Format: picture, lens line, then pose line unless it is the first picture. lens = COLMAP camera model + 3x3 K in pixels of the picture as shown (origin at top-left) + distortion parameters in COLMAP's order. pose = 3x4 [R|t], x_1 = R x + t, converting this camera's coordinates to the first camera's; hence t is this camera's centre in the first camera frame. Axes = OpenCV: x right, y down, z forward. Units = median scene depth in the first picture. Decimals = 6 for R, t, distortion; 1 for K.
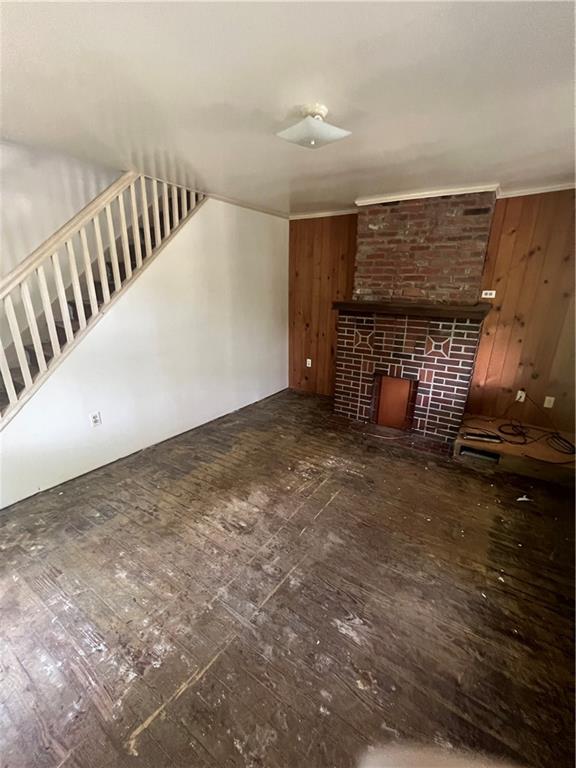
lens RADIAL K [[306.5, 0, 288.0], [0, 306.5, 384.0], [0, 0, 1]] dist [-0.003266, 0.000470]
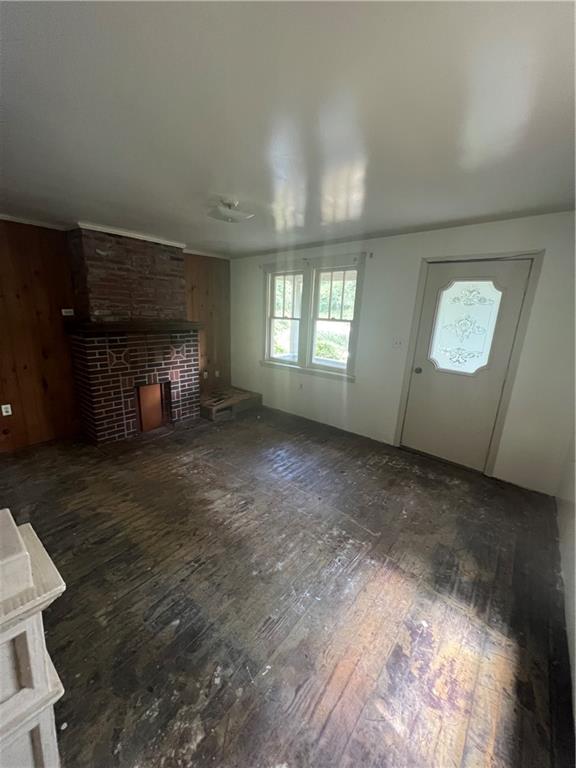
lens RADIAL K [[306.5, 0, 288.0], [0, 306.5, 384.0], [0, 0, 1]] dist [-0.003266, 0.000470]
pose [[0.116096, -0.238660, 0.964138, -0.770786], [0.284685, 0.937971, 0.197903, -0.114372], [-0.951565, 0.251500, 0.176838, 0.317330]]
